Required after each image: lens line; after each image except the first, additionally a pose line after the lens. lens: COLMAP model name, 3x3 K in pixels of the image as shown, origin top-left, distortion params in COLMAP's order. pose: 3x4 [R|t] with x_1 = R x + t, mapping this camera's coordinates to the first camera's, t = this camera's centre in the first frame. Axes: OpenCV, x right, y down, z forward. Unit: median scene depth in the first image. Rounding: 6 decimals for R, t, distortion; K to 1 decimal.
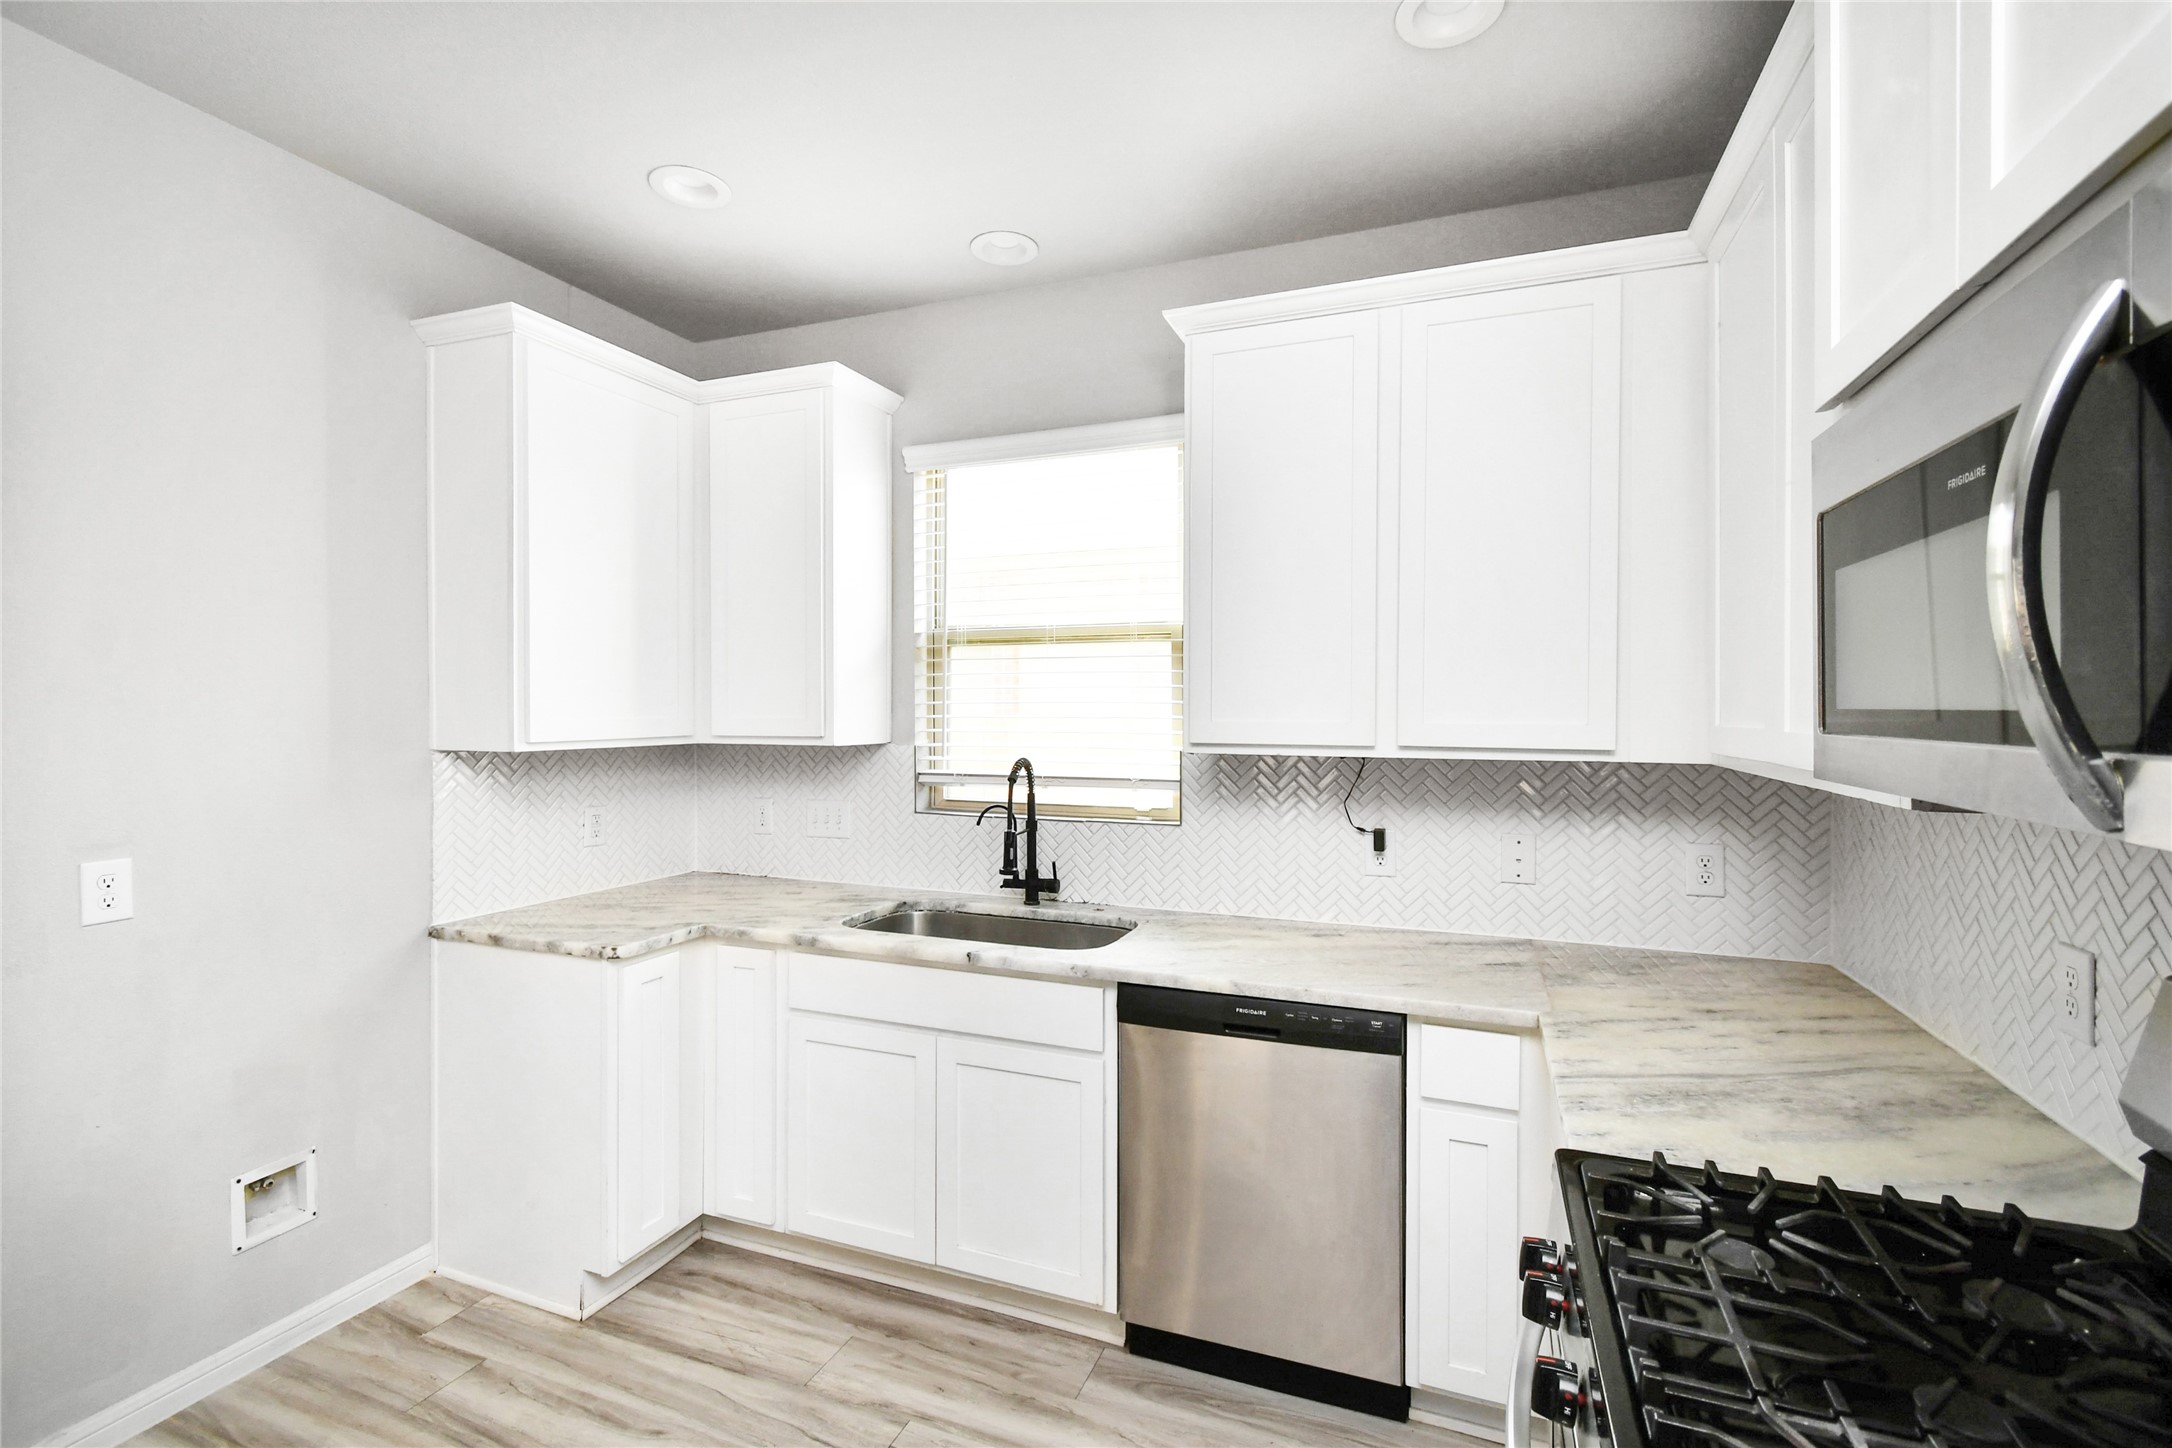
lens RADIAL K [[969.8, 0, 1084.0], [0, 969.8, 716.3], [0, 0, 1]] dist [0.005143, -0.003320]
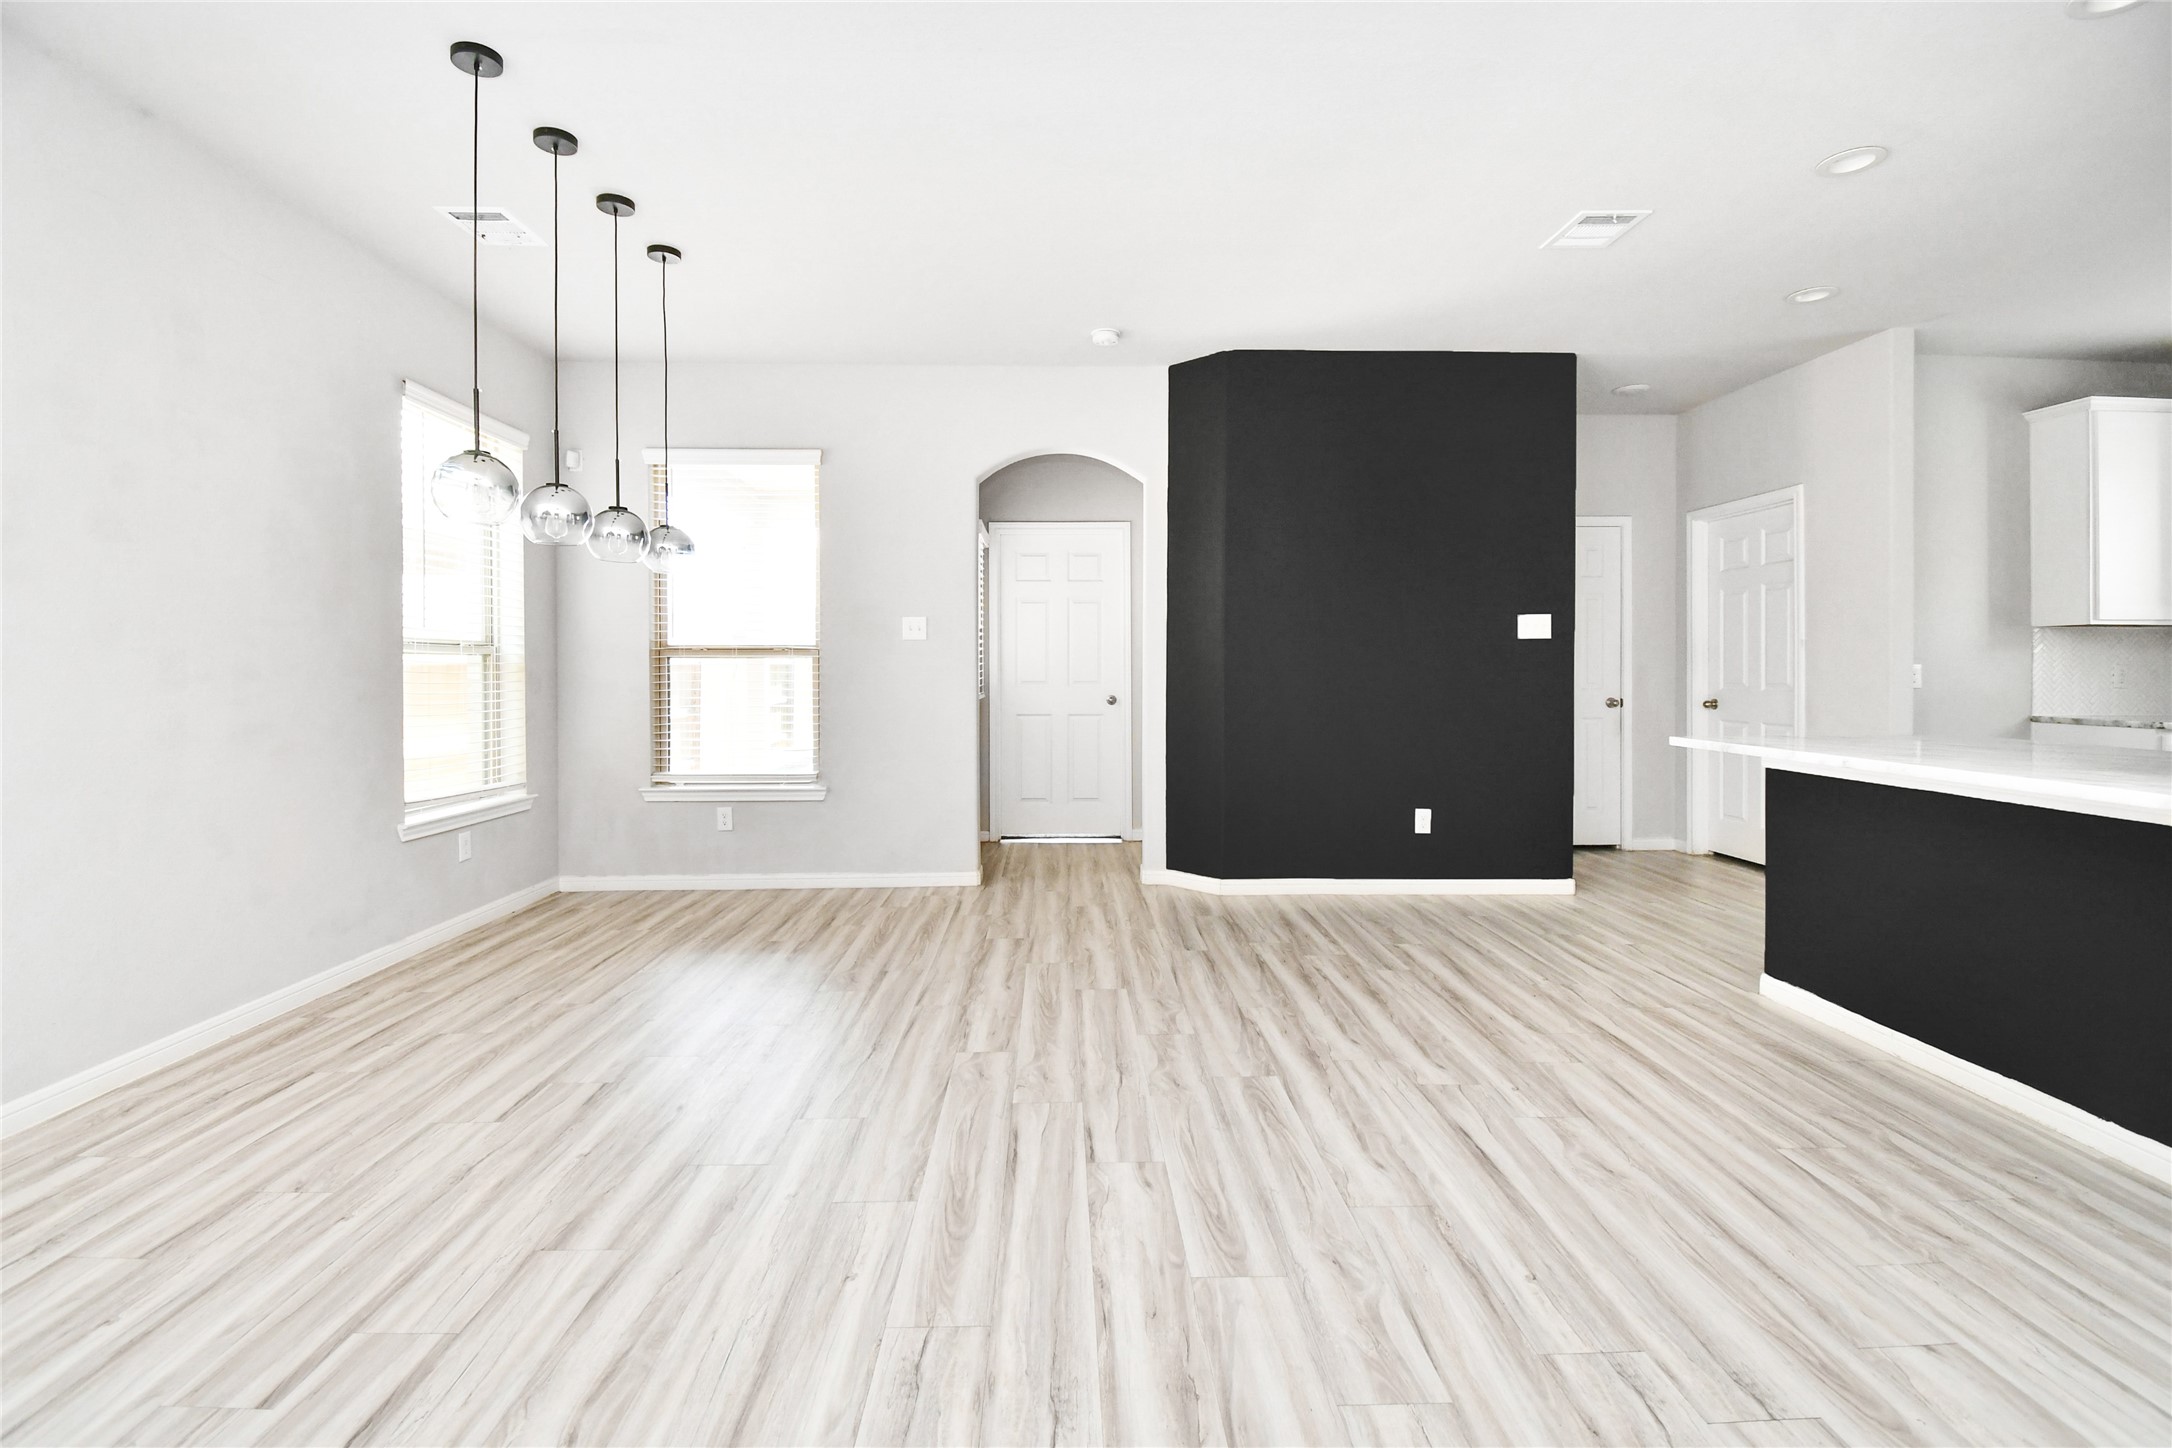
lens RADIAL K [[969.8, 0, 1087.0], [0, 969.8, 676.2], [0, 0, 1]] dist [0.005143, -0.003320]
pose [[0.397453, 0.007452, -0.917592, 0.353737], [-0.006411, 0.999965, 0.005343, 0.134776], [0.917600, 0.003759, 0.397487, -1.489105]]
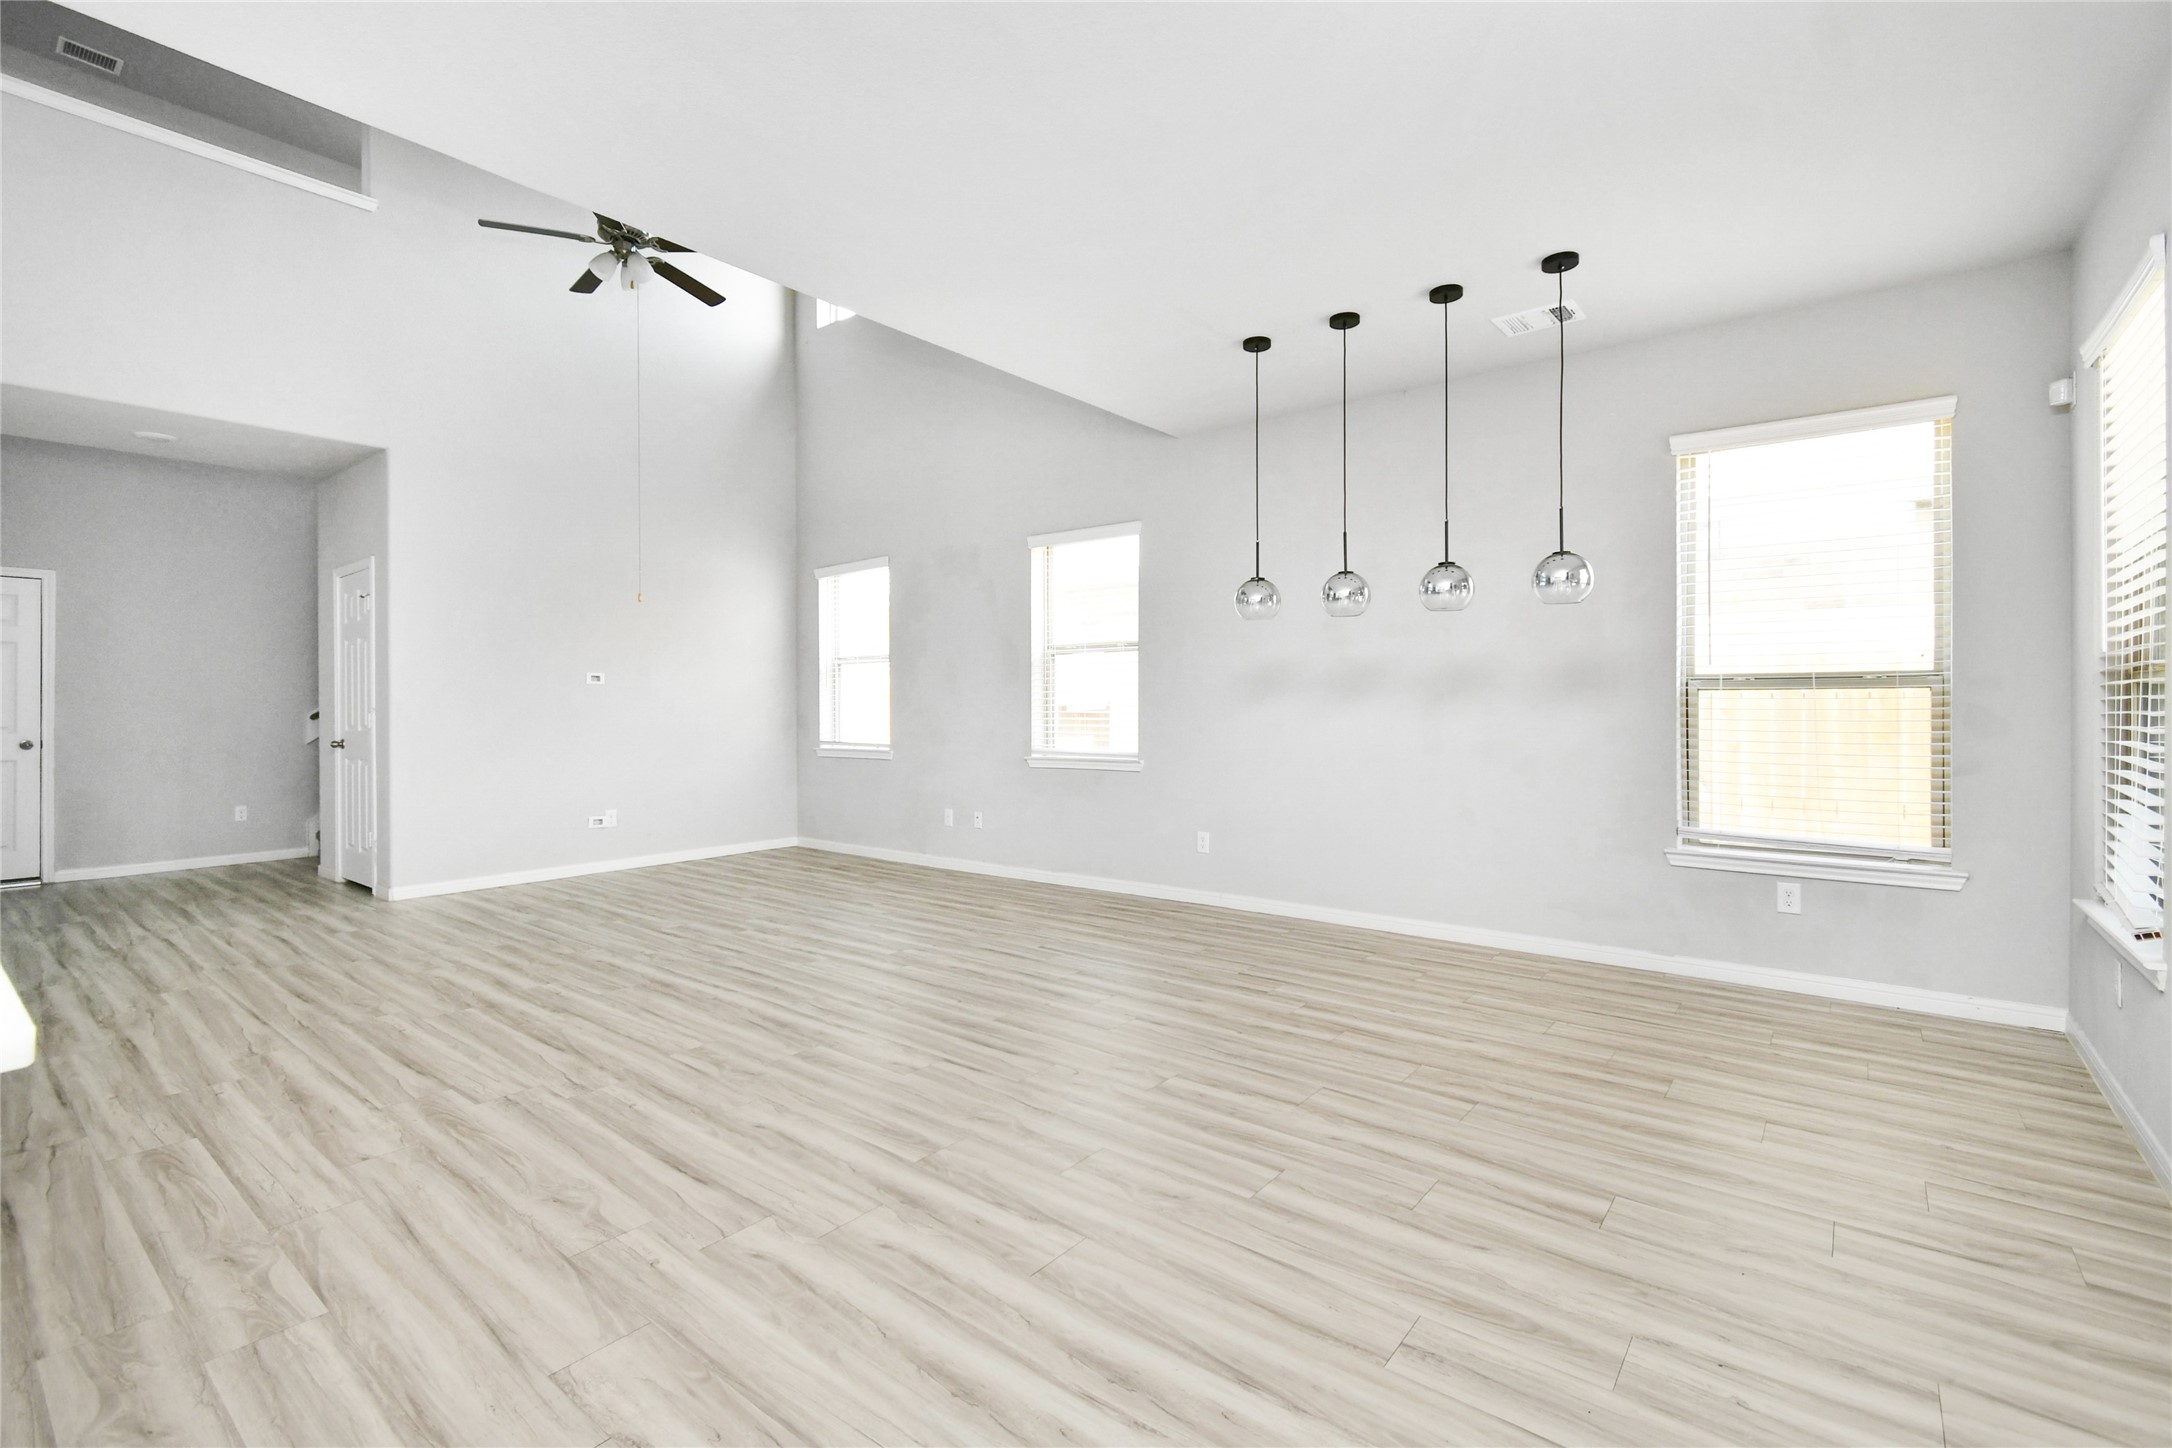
lens RADIAL K [[969.8, 0, 1077.8], [0, 969.8, 708.8], [0, 0, 1]] dist [0.005143, -0.003320]
pose [[-0.955467, 0.001653, 0.295093, -0.943201], [0.005311, 0.999919, 0.011597, 0.118784], [-0.295050, 0.012648, -0.955398, -0.044419]]
